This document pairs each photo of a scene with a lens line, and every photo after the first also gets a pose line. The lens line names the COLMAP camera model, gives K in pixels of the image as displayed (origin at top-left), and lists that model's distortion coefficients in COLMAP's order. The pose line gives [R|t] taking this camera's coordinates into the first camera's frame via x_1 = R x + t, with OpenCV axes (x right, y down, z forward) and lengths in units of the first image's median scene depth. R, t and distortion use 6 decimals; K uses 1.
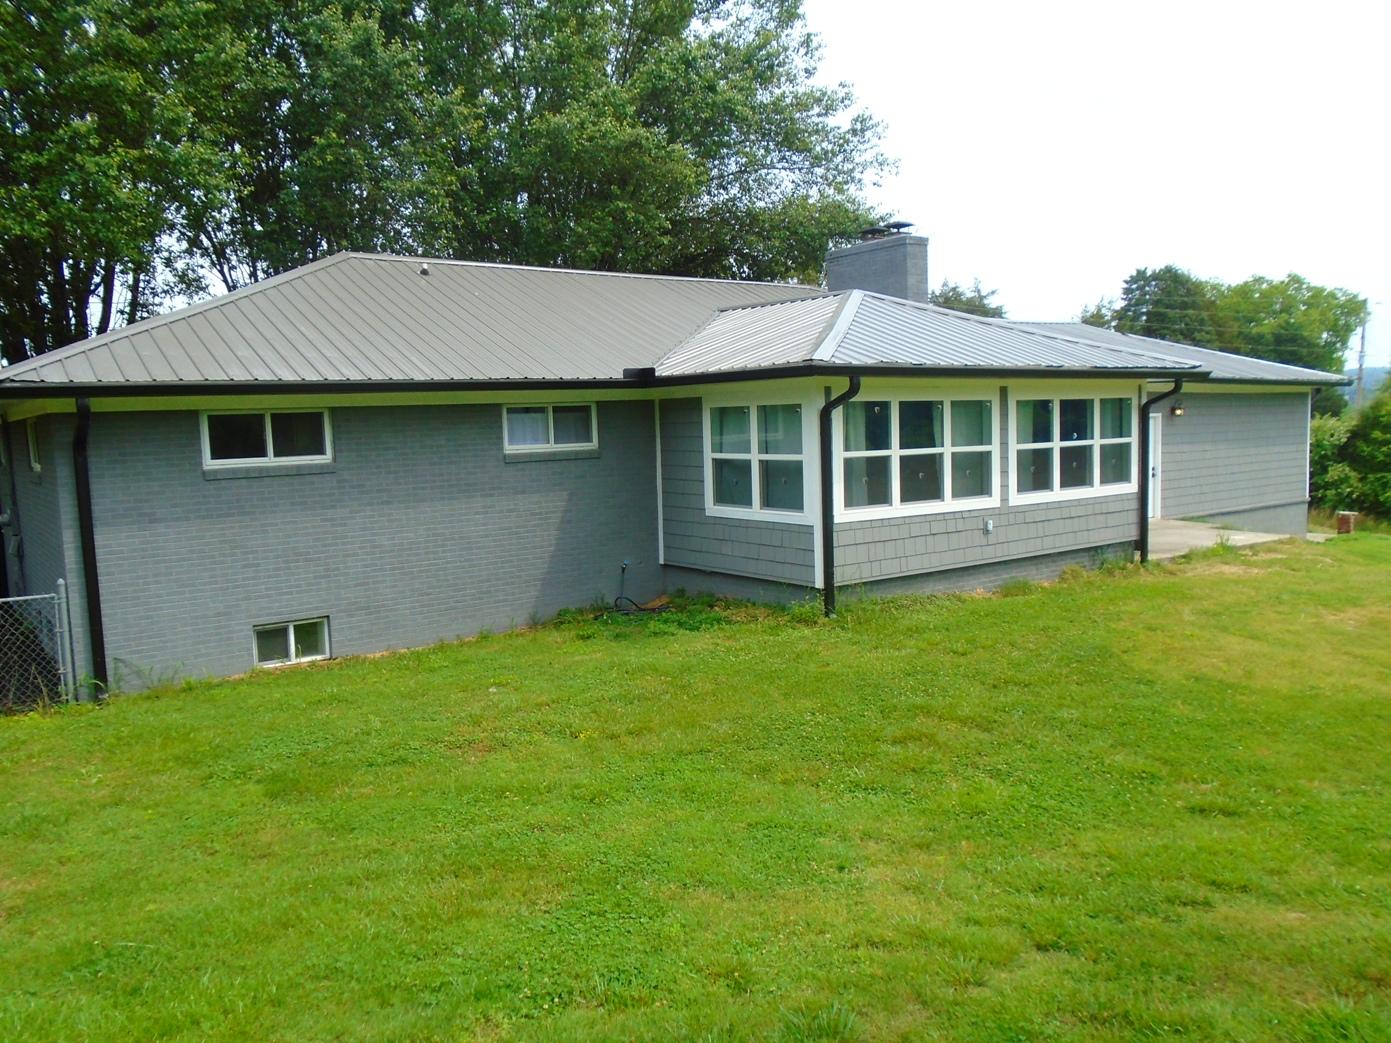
lens RADIAL K [[1066.0, 0, 695.4], [0, 1066.0, 518.2], [0, 0, 1]] dist [0.002170, 0.009809]
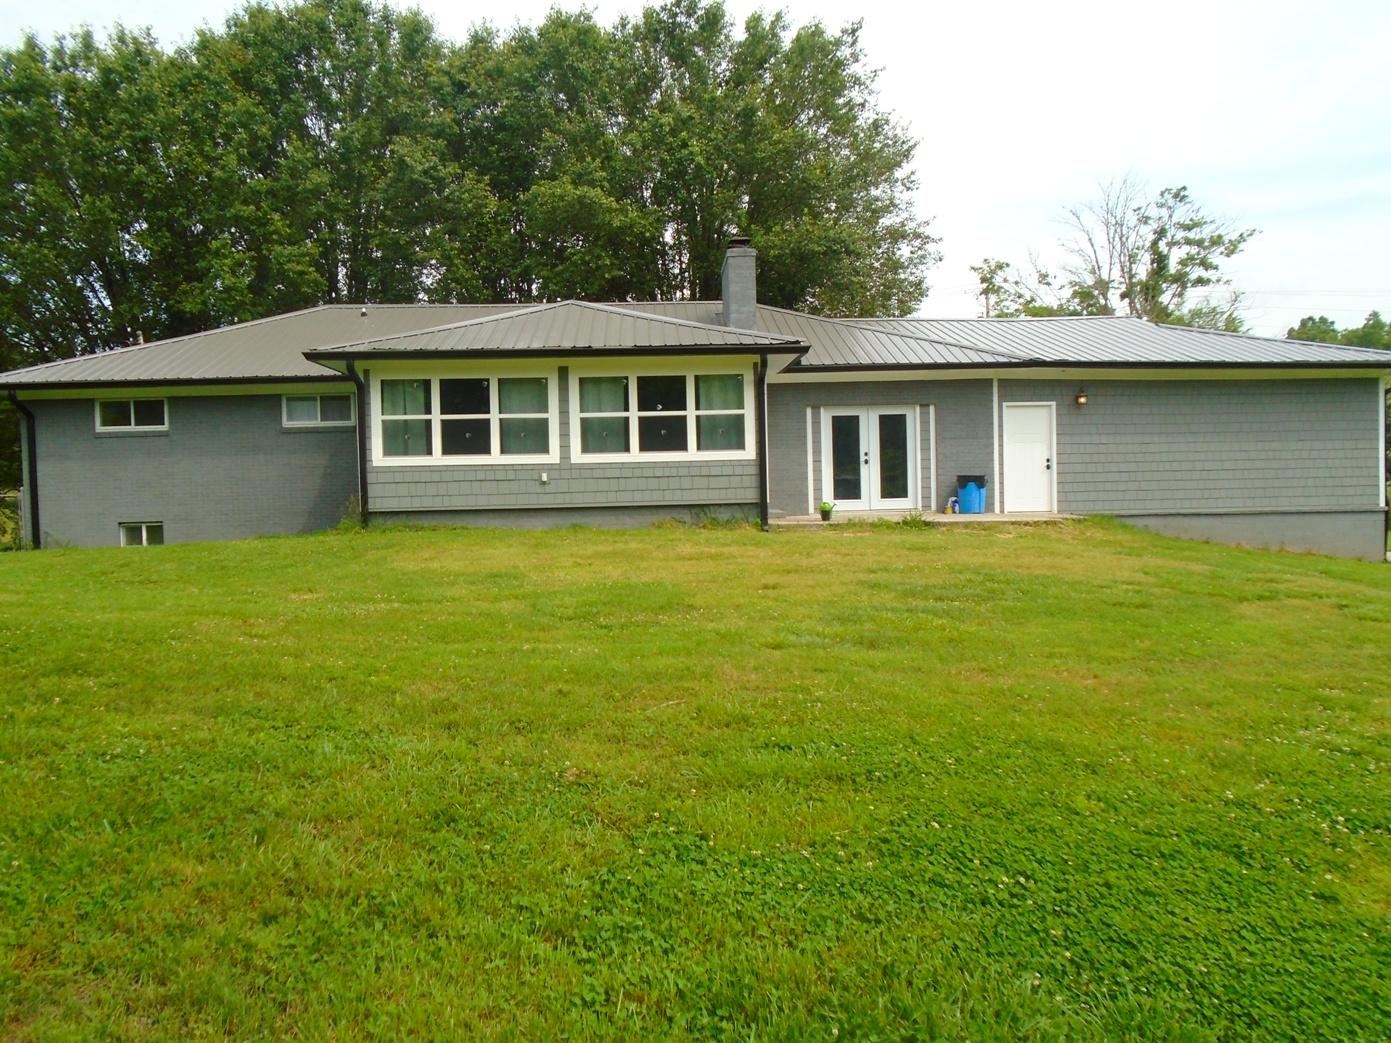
lens RADIAL K [[1066.0, 0, 696.4], [0, 1066.0, 521.3], [0, 0, 1]] dist [0.002170, 0.009809]
pose [[0.835673, 0.025348, -0.548643, 1.106373], [-0.051317, 0.998168, -0.032049, 0.088773], [0.546825, 0.054937, 0.835442, 0.054440]]
